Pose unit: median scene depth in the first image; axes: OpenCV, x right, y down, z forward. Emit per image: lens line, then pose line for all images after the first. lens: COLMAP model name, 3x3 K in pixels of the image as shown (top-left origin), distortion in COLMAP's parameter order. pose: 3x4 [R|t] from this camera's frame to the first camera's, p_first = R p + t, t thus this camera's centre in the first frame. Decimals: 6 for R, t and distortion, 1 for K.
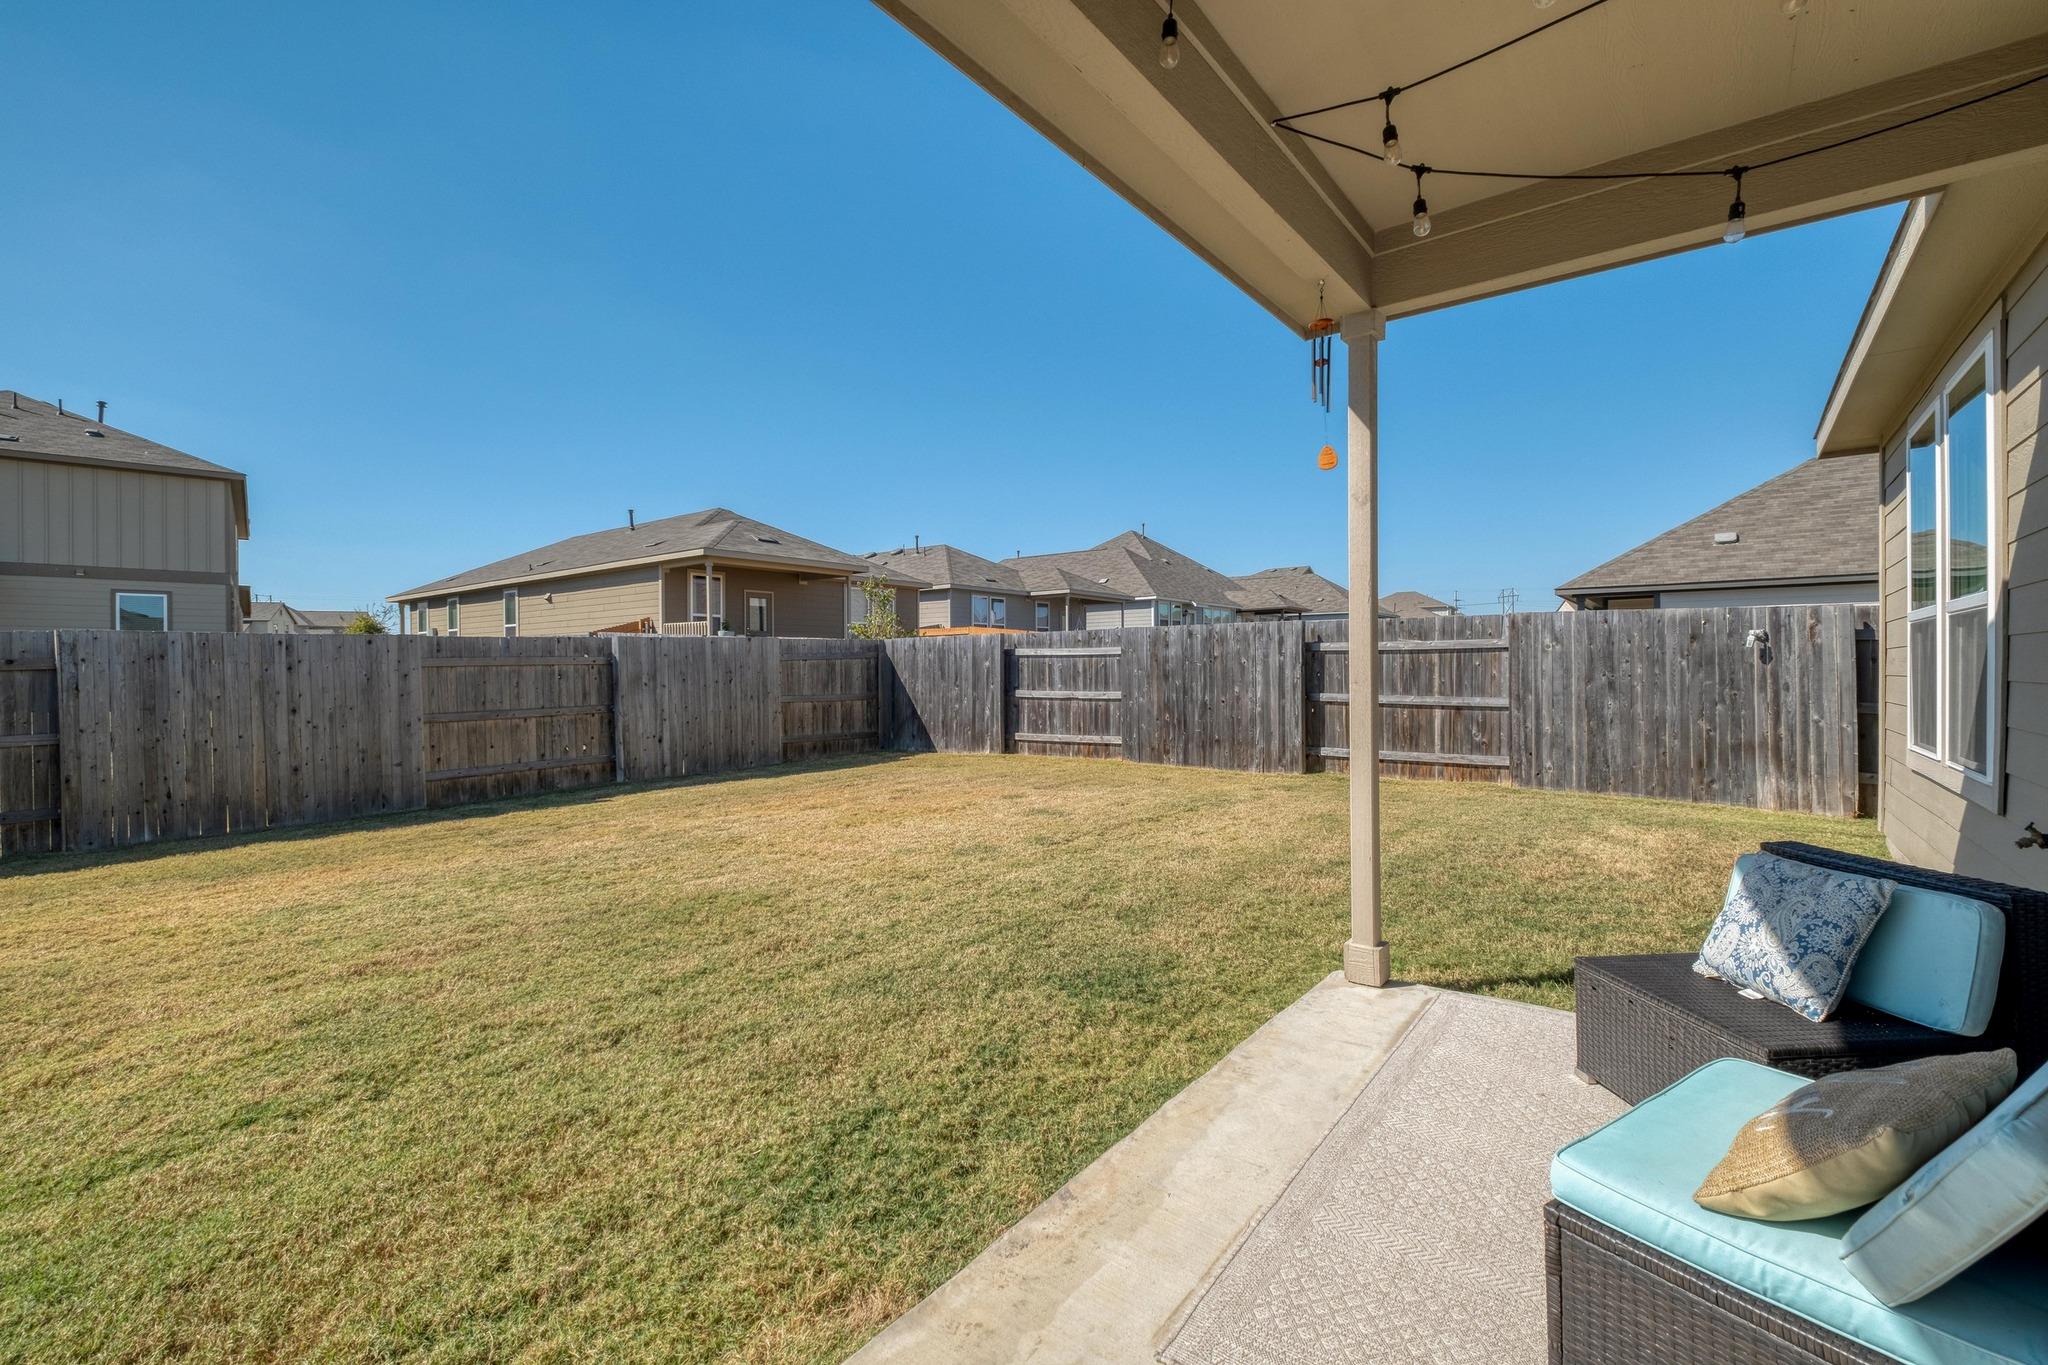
lens RADIAL K [[896.8, 0, 1028.7], [0, 896.8, 674.2], [0, 0, 1]] dist [0.000038, -0.000428]
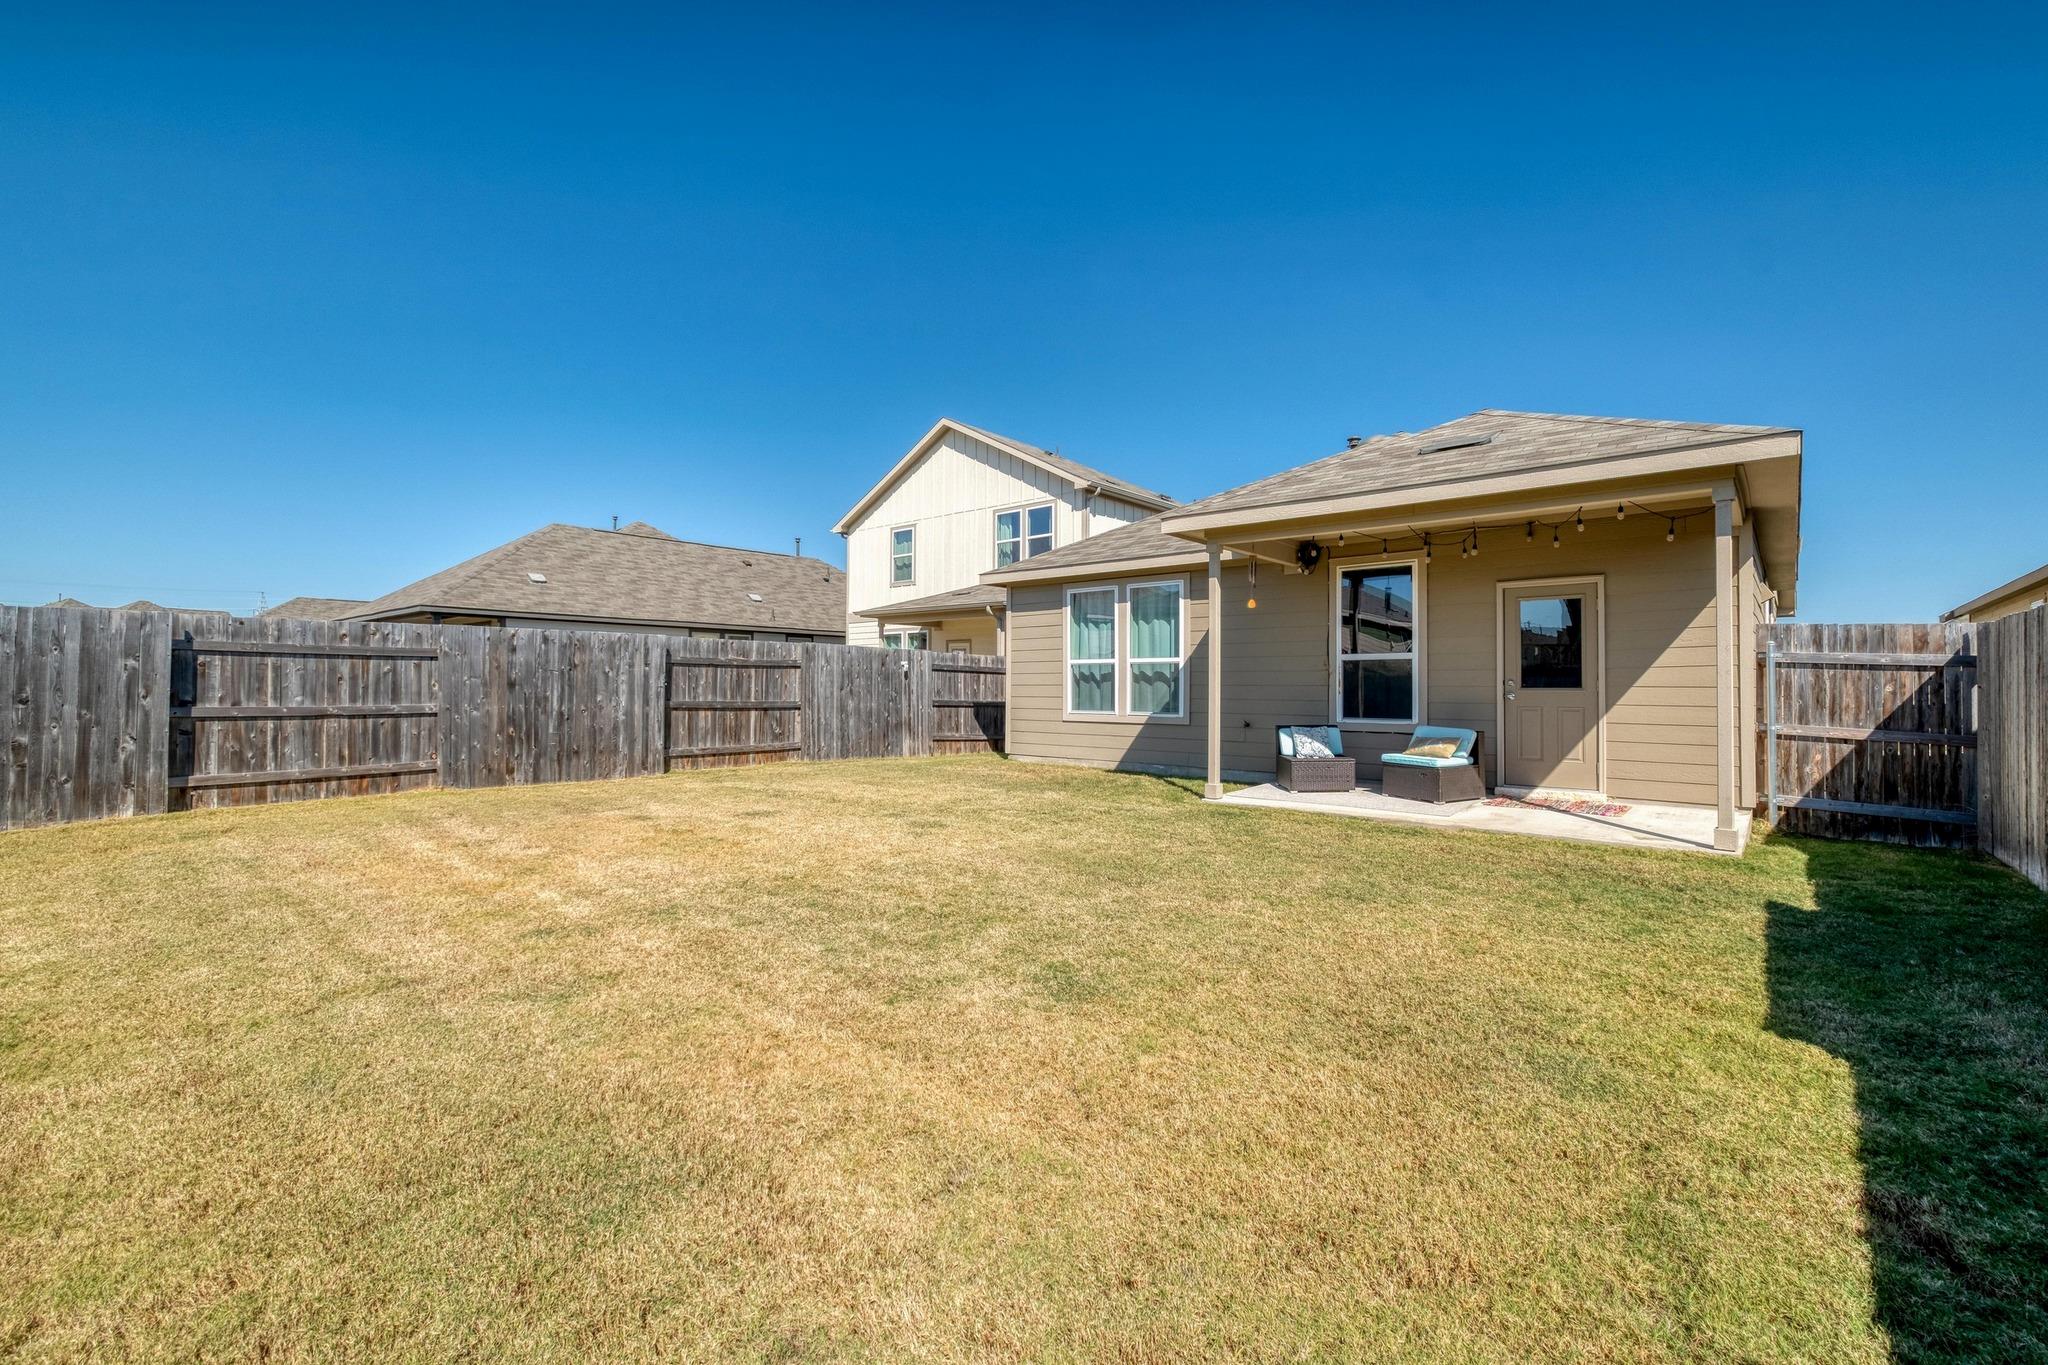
lens RADIAL K [[896.8, 0, 1028.7], [0, 896.8, 674.2], [0, 0, 1]] dist [0.000038, -0.000428]
pose [[0.031385, 0.020287, 0.999301, -0.760150], [0.000308, 0.999794, -0.020307, 0.010675], [-0.999507, 0.000945, 0.031373, 0.497026]]
